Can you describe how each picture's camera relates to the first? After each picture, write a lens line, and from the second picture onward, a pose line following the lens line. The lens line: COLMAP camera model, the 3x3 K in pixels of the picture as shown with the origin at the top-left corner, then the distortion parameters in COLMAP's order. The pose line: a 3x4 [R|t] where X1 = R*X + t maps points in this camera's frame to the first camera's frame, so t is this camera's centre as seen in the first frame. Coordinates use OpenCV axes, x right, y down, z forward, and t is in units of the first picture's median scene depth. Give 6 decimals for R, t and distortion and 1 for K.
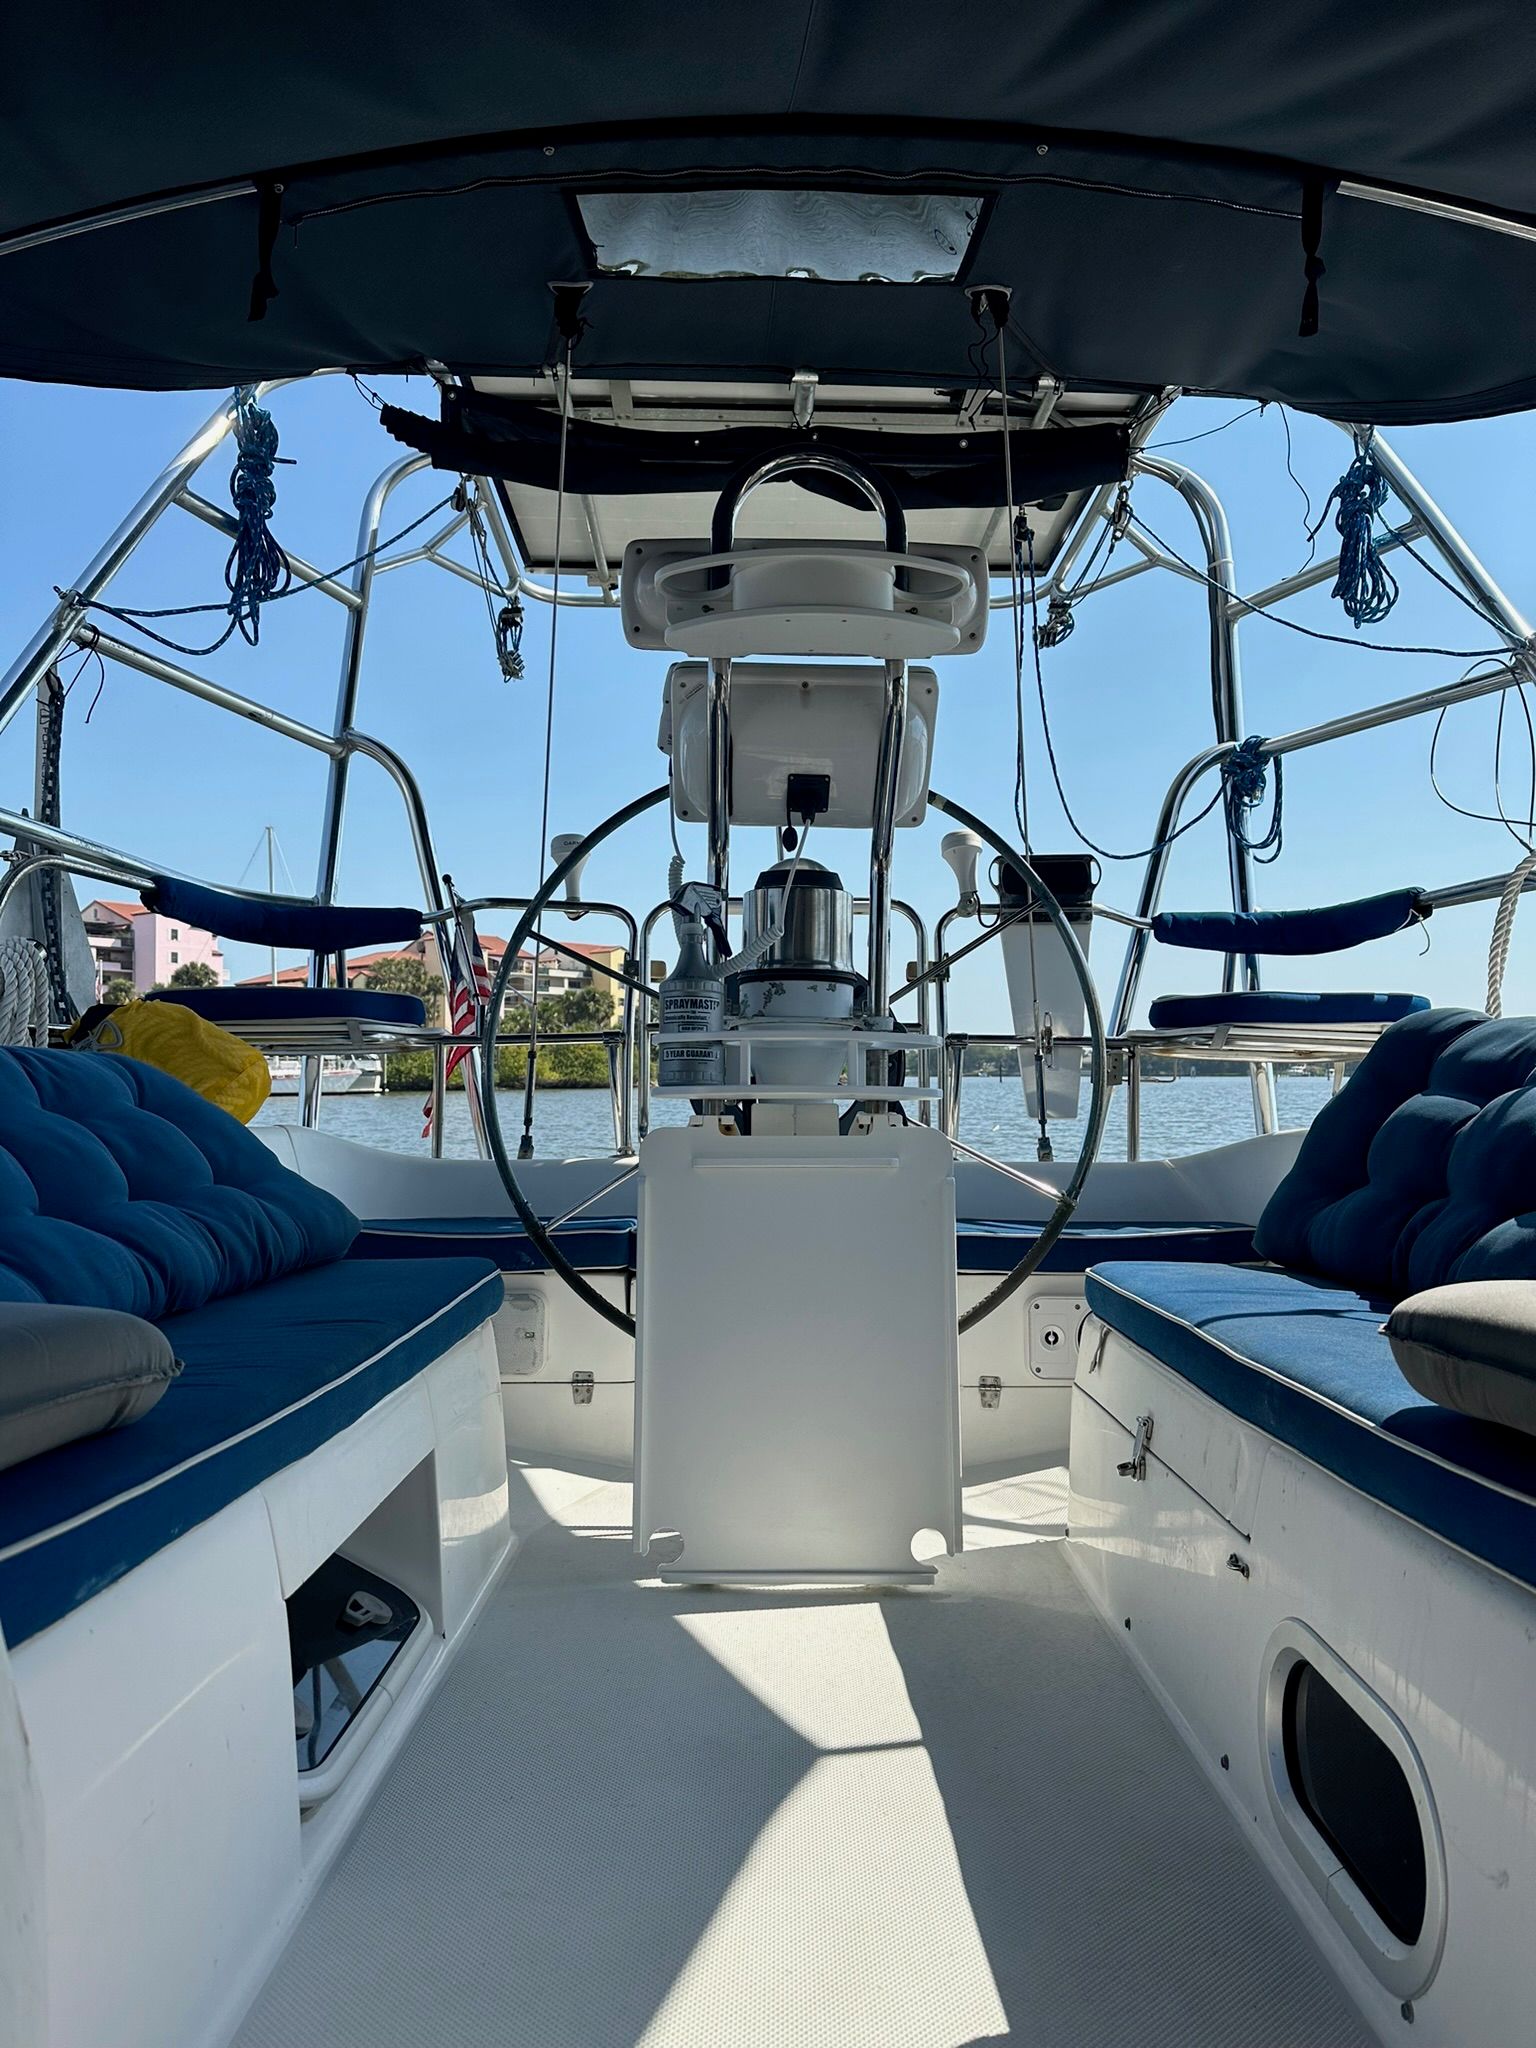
lens RADIAL K [[1421.9, 0, 751.1], [0, 1421.9, 1013.4], [0, 0, 1]] dist [0.098532, -0.154056]
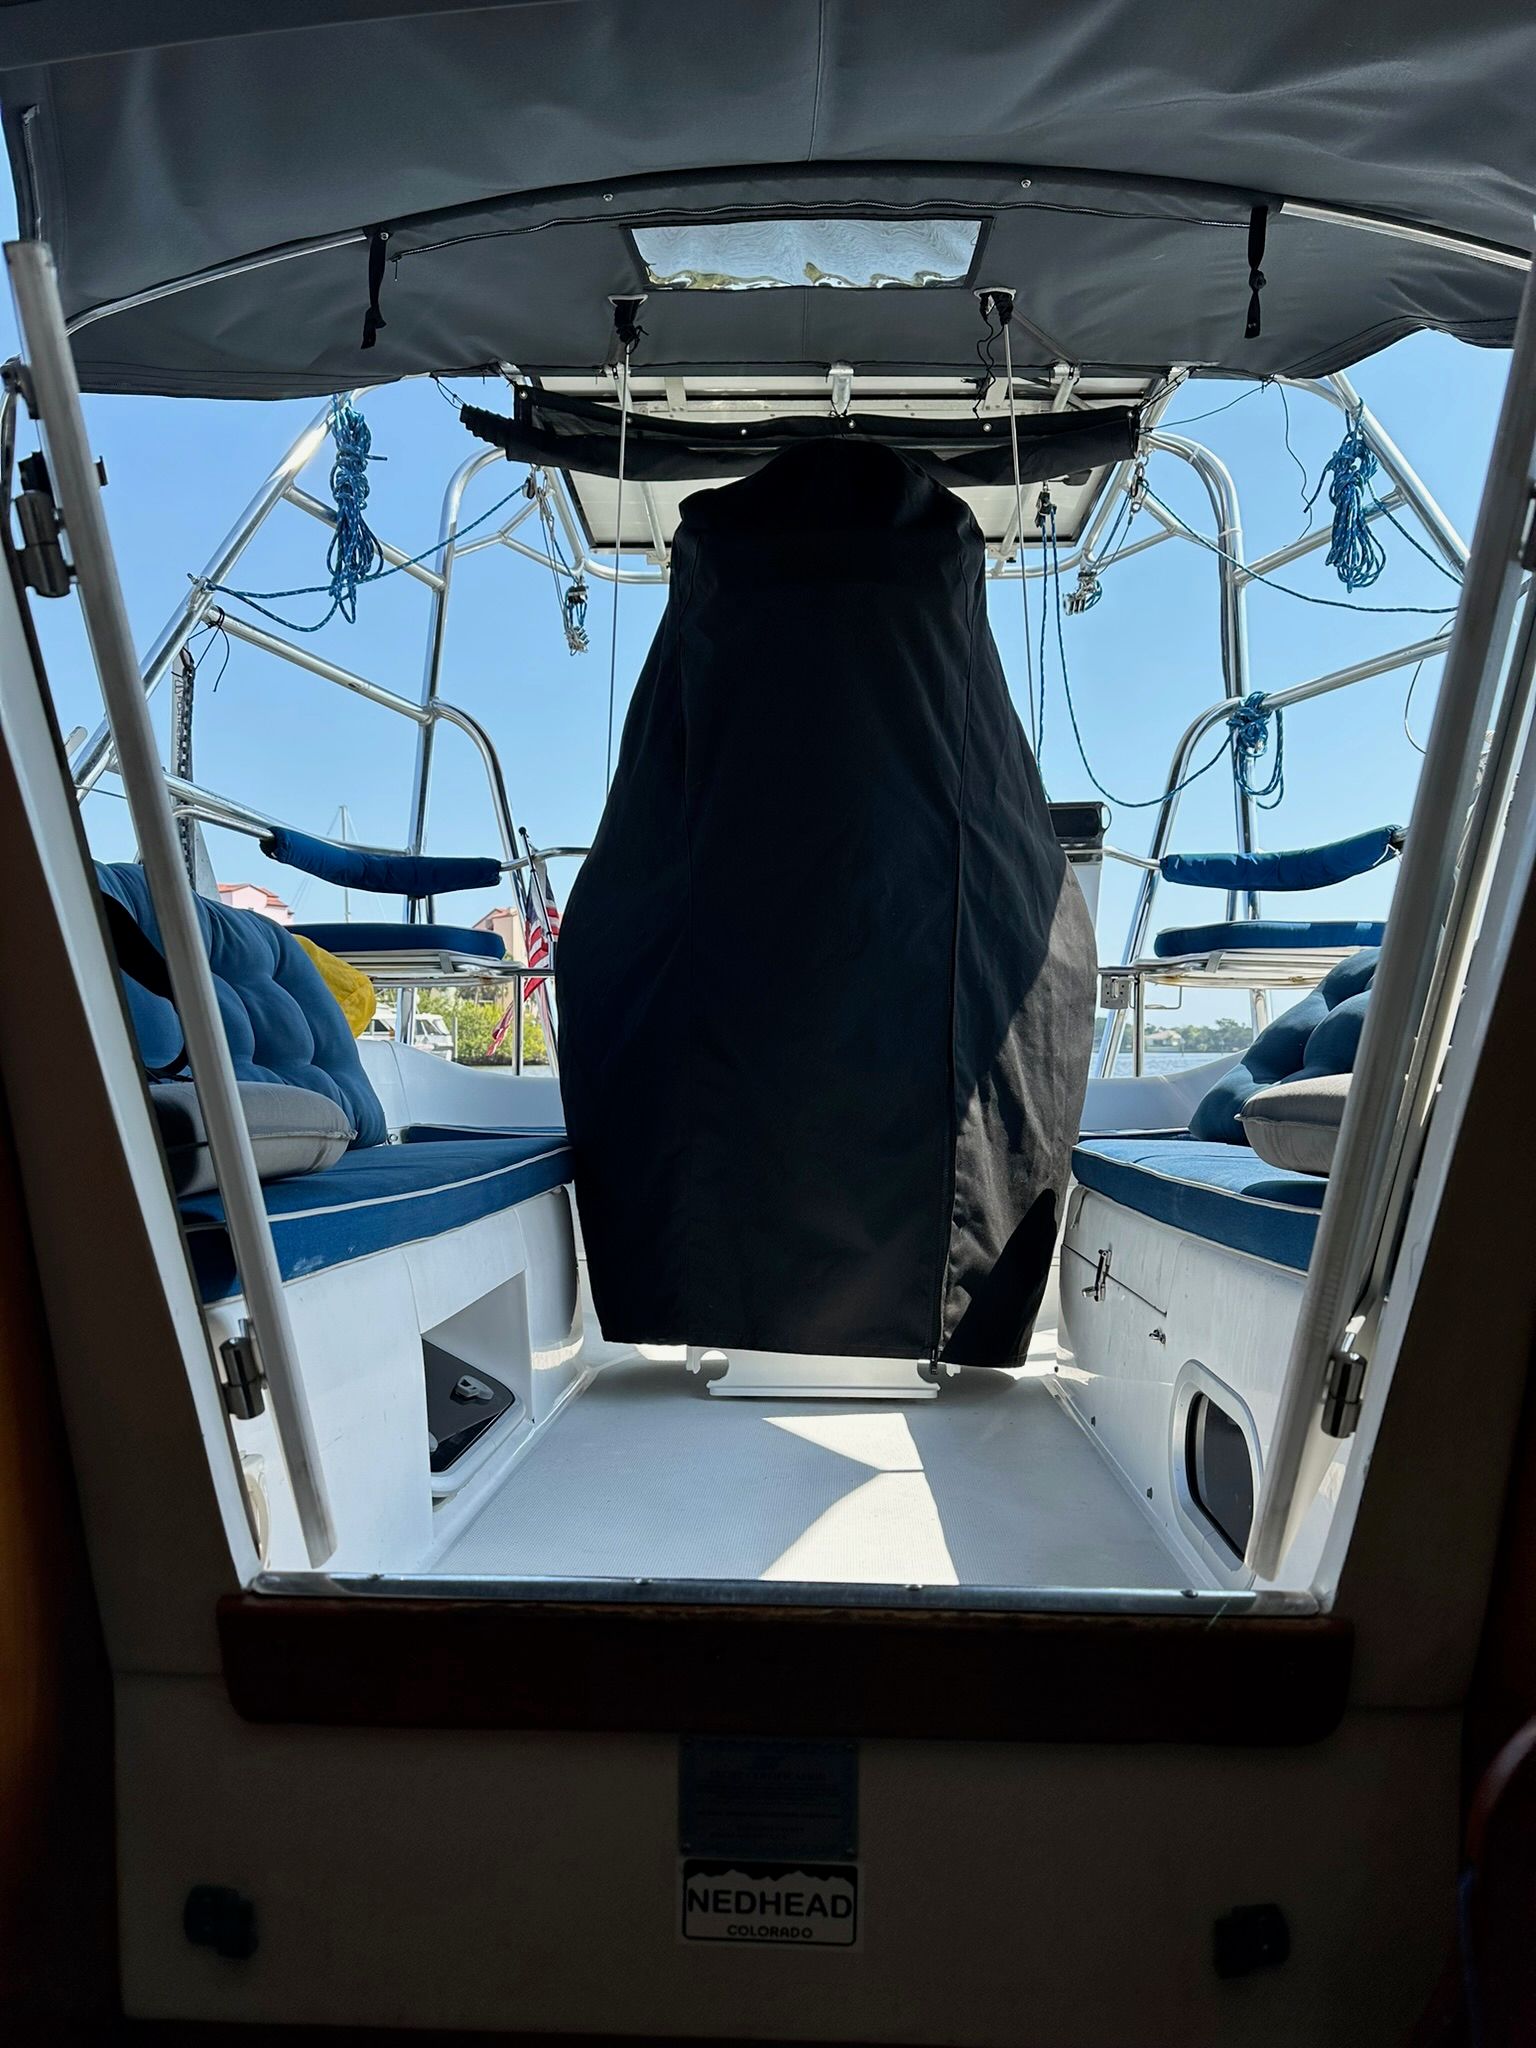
lens RADIAL K [[1421.9, 0, 751.1], [0, 1421.9, 1013.4], [0, 0, 1]] dist [0.098532, -0.154056]
pose [[0.998961, -0.004365, -0.045365, 0.016323], [0.005049, 0.999875, 0.014982, 0.032756], [0.045294, -0.015195, 0.998858, -0.109589]]
